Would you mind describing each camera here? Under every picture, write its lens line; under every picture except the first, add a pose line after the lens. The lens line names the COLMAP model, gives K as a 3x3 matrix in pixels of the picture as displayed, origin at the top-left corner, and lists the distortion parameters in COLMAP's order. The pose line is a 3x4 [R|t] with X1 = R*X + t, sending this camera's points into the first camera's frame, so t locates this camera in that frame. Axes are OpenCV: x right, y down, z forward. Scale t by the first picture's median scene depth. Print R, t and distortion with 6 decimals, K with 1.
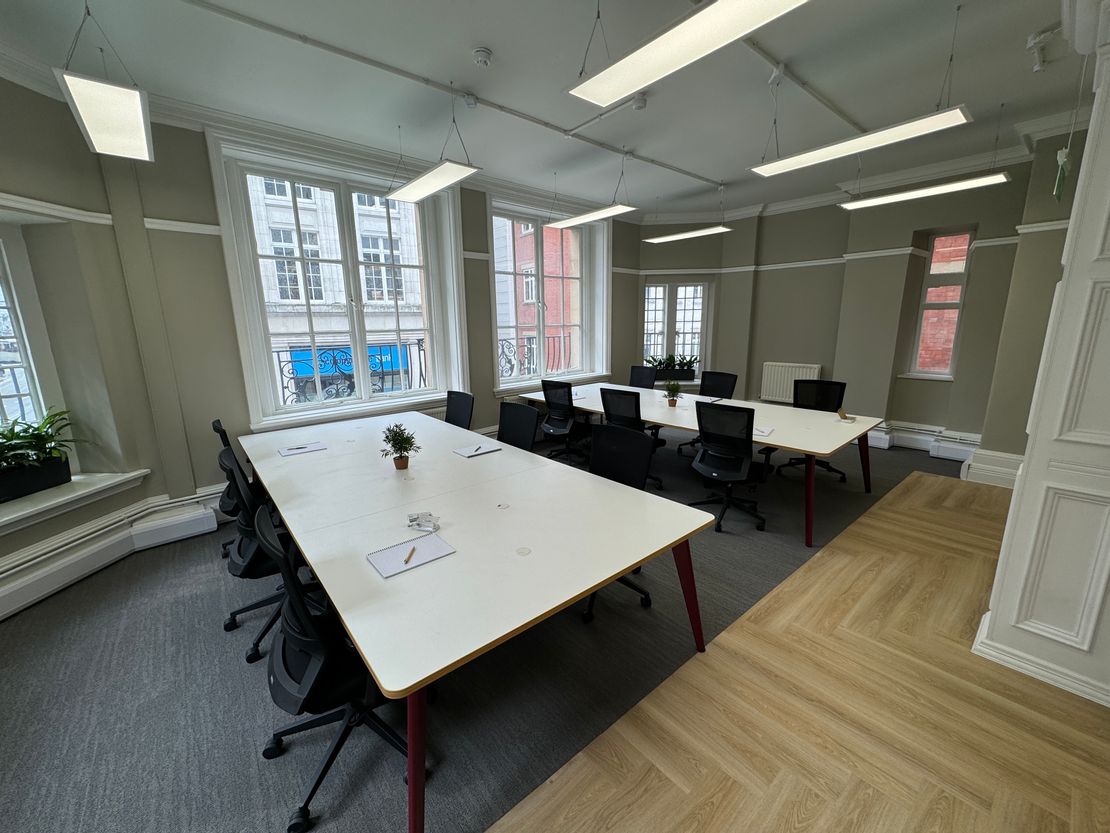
lens RADIAL K [[442.5, 0, 555.0], [0, 442.5, 416.5], [0, 0, 1]] dist [-0.000412, 0.000022]
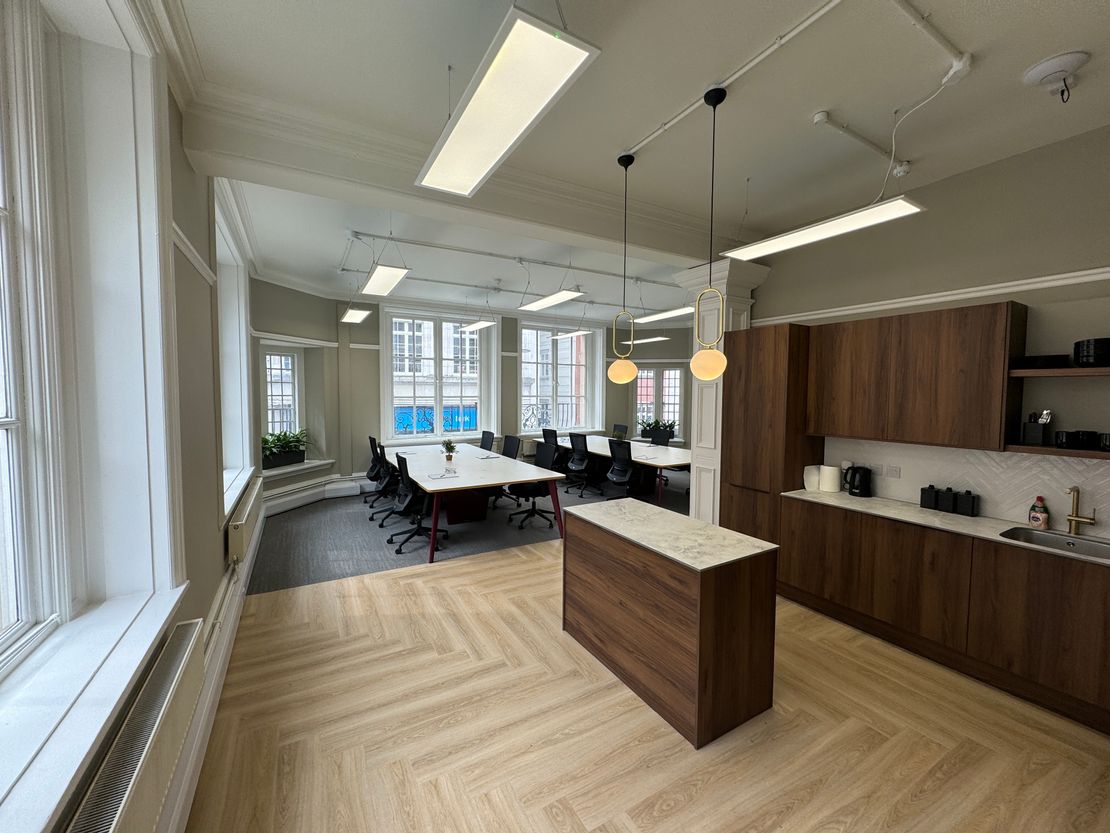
lens RADIAL K [[442.5, 0, 555.0], [0, 442.5, 416.5], [0, 0, 1]] dist [-0.000412, 0.000022]
pose [[0.984460, 0.031945, -0.172680, 0.308400], [-0.058180, 0.987112, -0.149080, 0.118005], [0.165692, 0.156810, 0.973631, -0.608063]]
